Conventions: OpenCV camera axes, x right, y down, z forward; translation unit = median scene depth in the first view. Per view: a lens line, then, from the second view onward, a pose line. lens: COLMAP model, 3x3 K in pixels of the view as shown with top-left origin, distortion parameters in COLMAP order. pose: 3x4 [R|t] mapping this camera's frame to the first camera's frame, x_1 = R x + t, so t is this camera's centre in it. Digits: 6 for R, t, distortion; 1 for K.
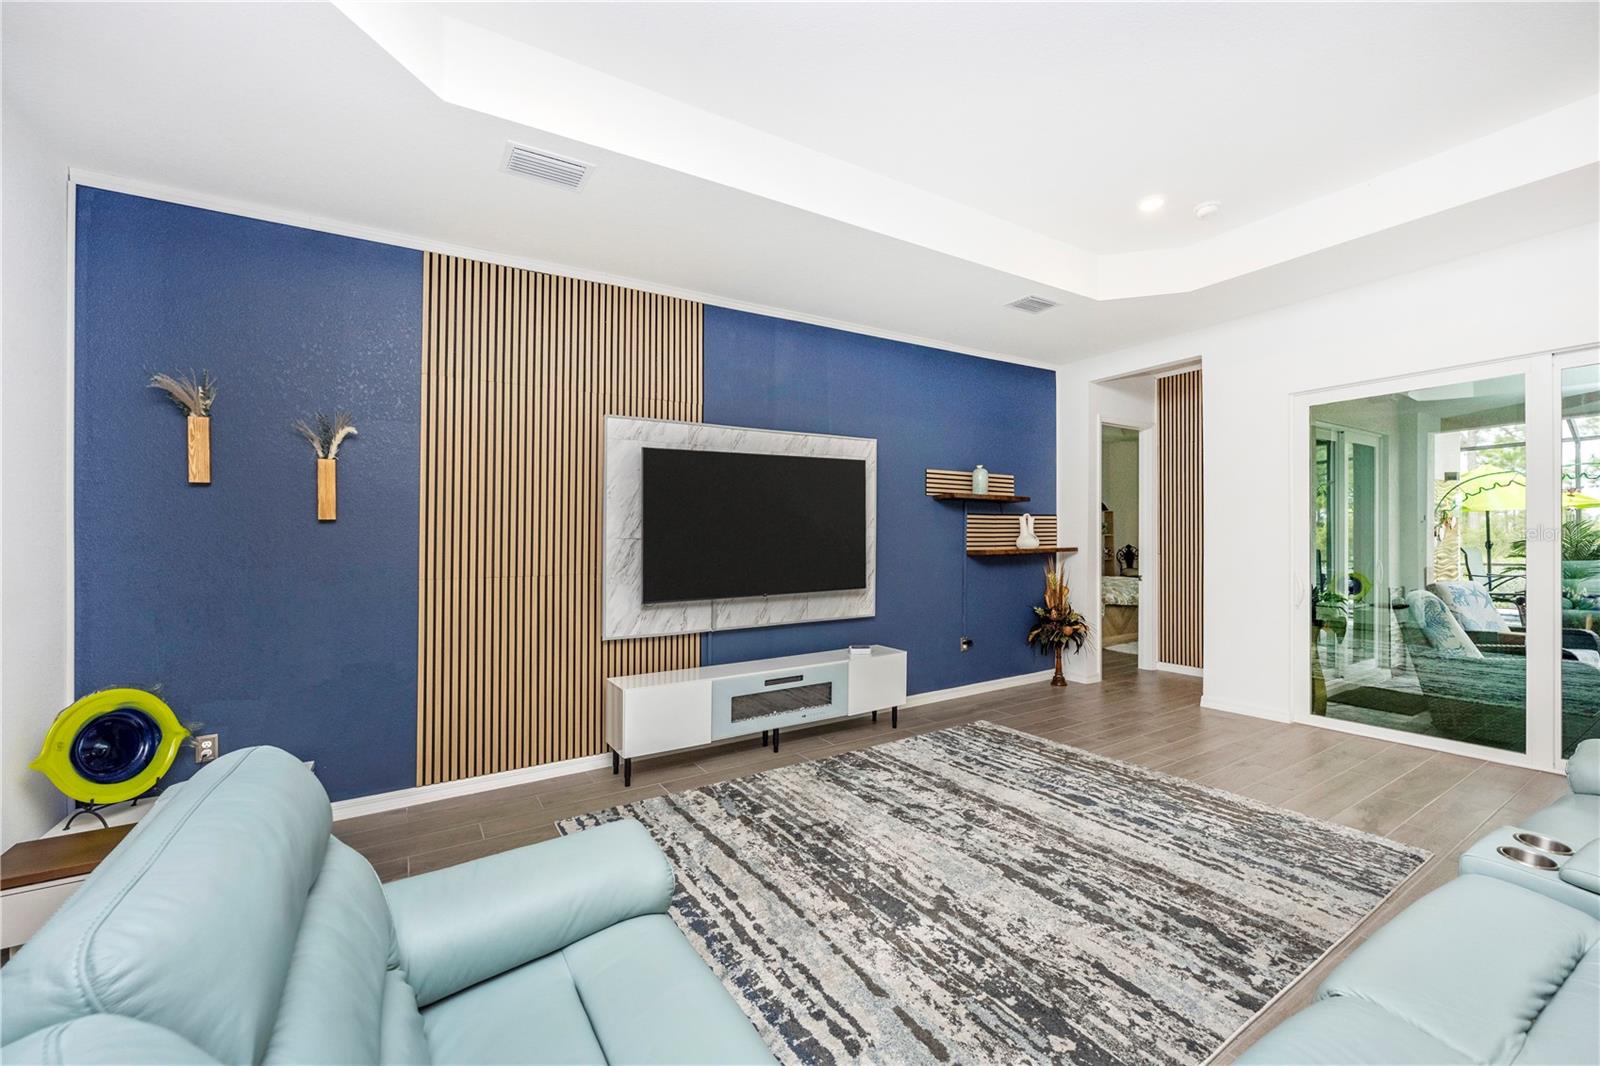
lens RADIAL K [[639.3, 0, 801.5], [0, 639.3, 527.9], [0, 0, 1]] dist [-0.001214, -0.000241]
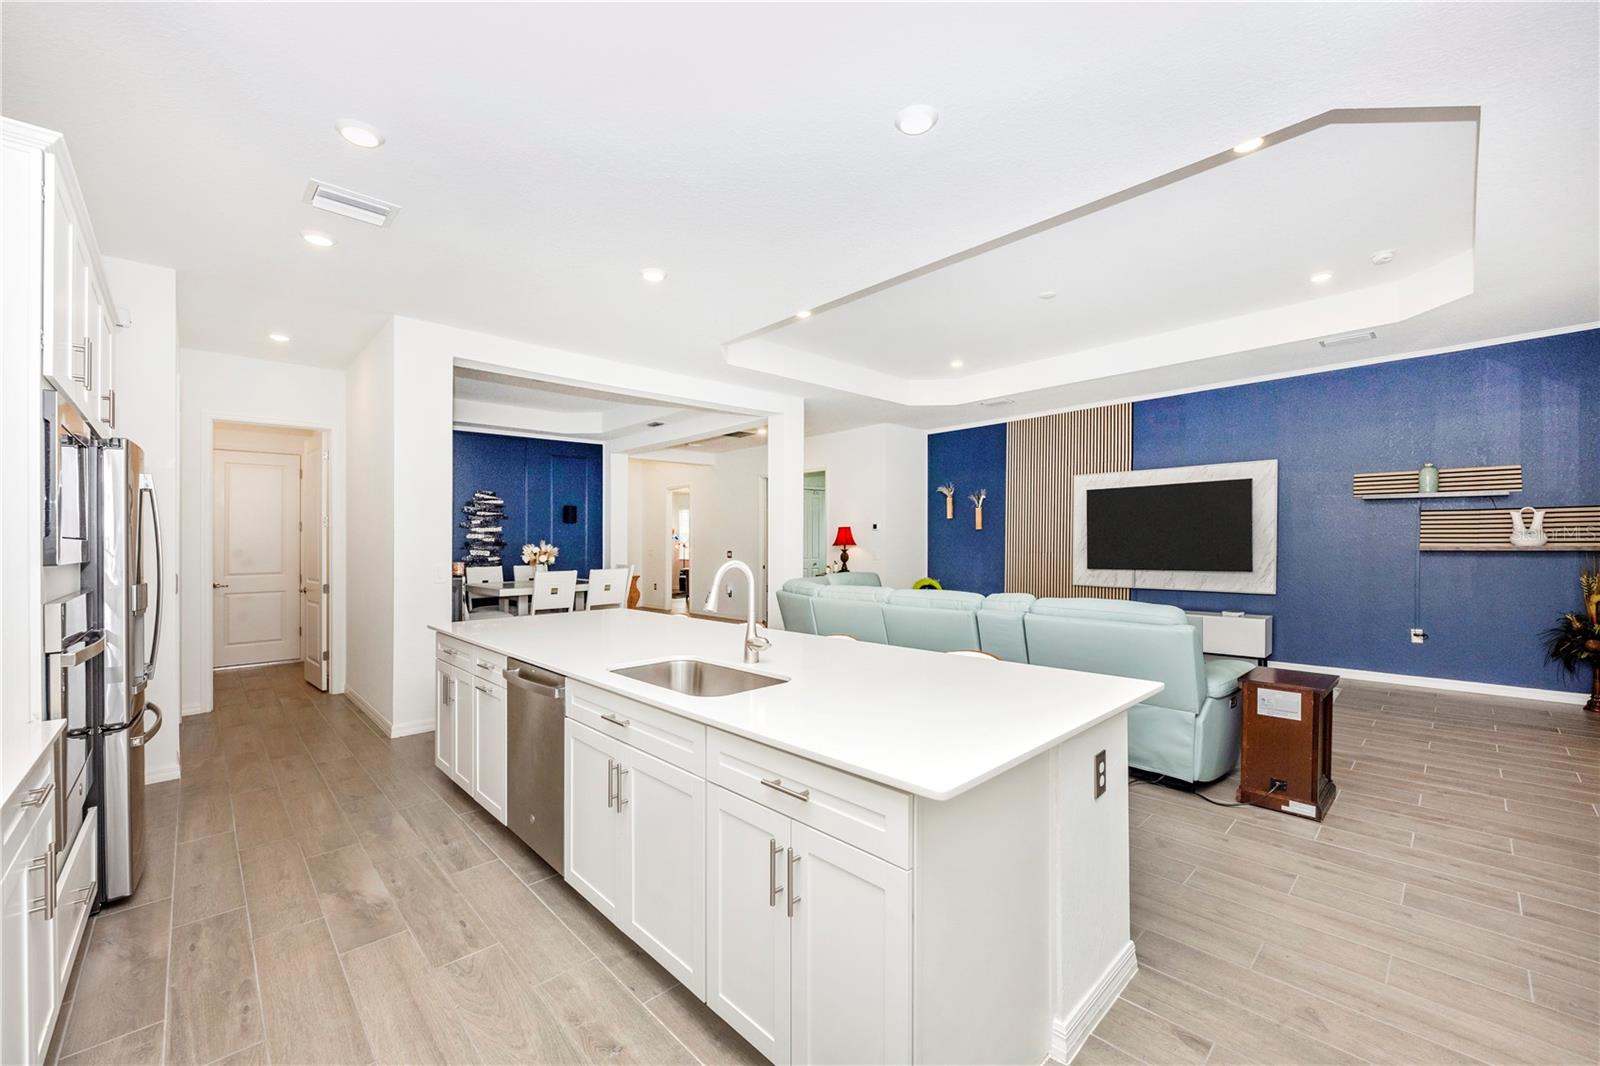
lens RADIAL K [[639.3, 0, 801.5], [0, 639.3, 527.9], [0, 0, 1]] dist [-0.001214, -0.000241]
pose [[0.202153, -0.010658, -0.979296, 1.984264], [0.023942, 0.999696, -0.005938, -0.023389], [0.979061, -0.022246, 0.202347, -0.366715]]
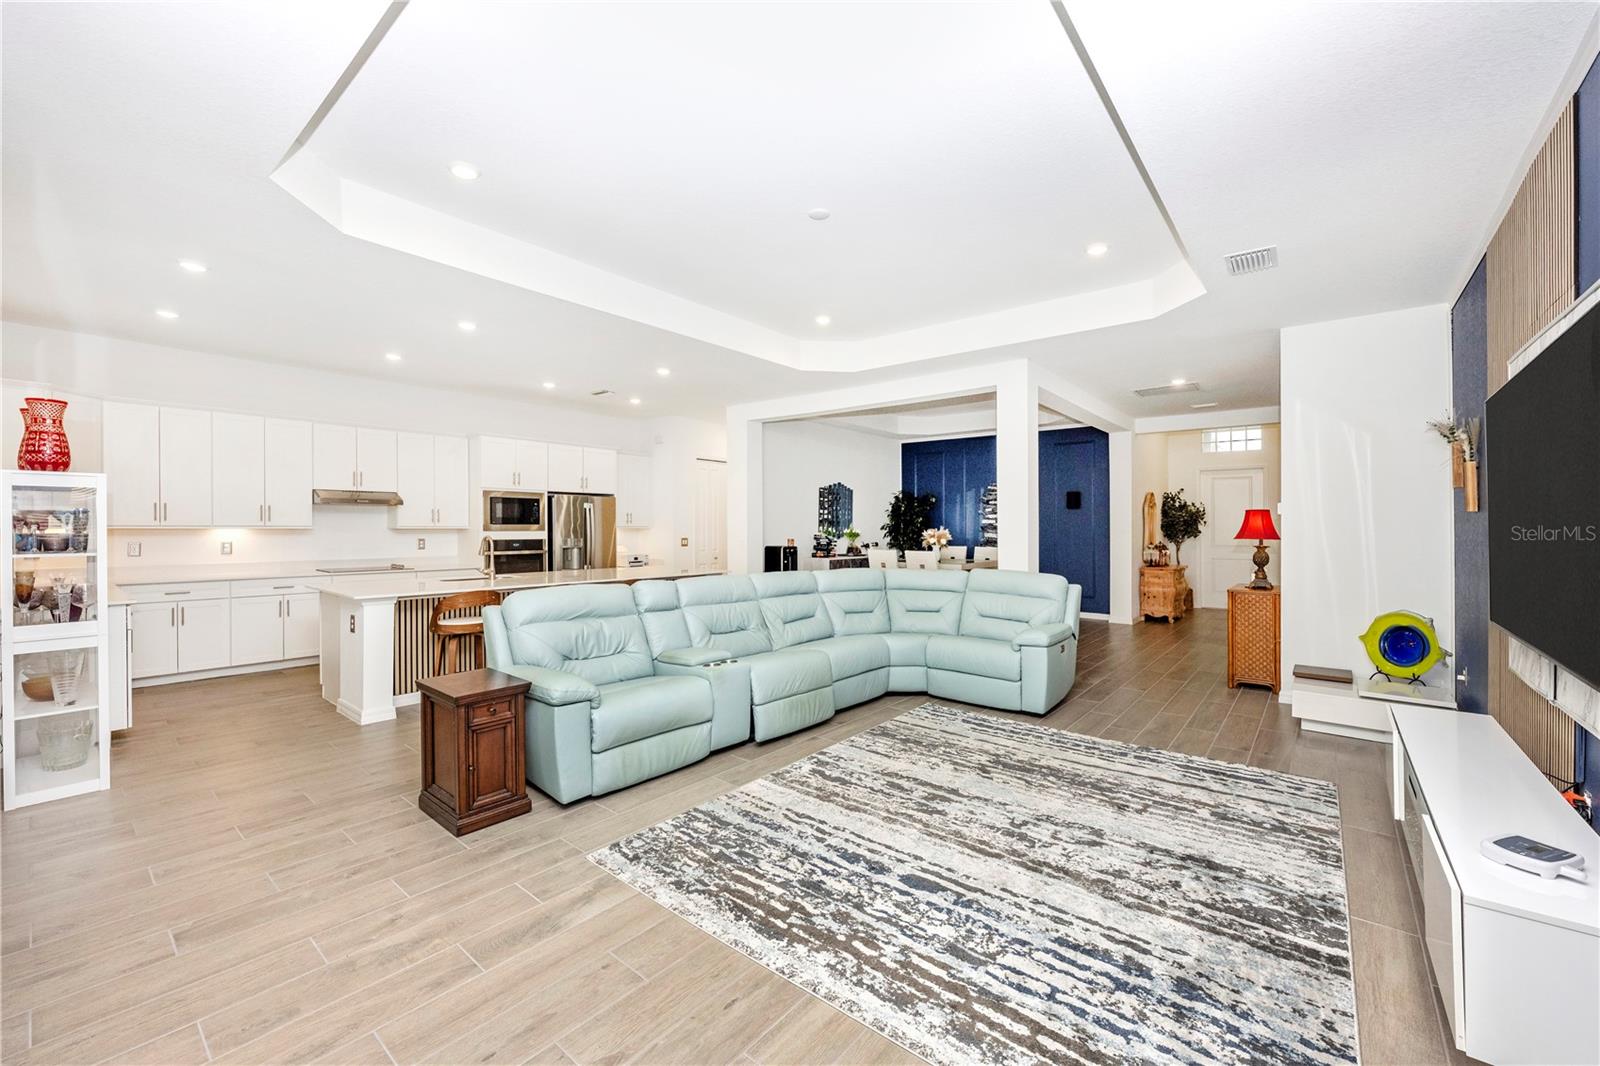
lens RADIAL K [[639.3, 0, 801.5], [0, 639.3, 527.9], [0, 0, 1]] dist [-0.001214, -0.000241]
pose [[-0.946900, 0.009196, -0.321398, 0.888573], [0.012489, 0.999888, -0.008187, 0.013566], [0.321287, -0.011766, -0.946909, 1.840734]]
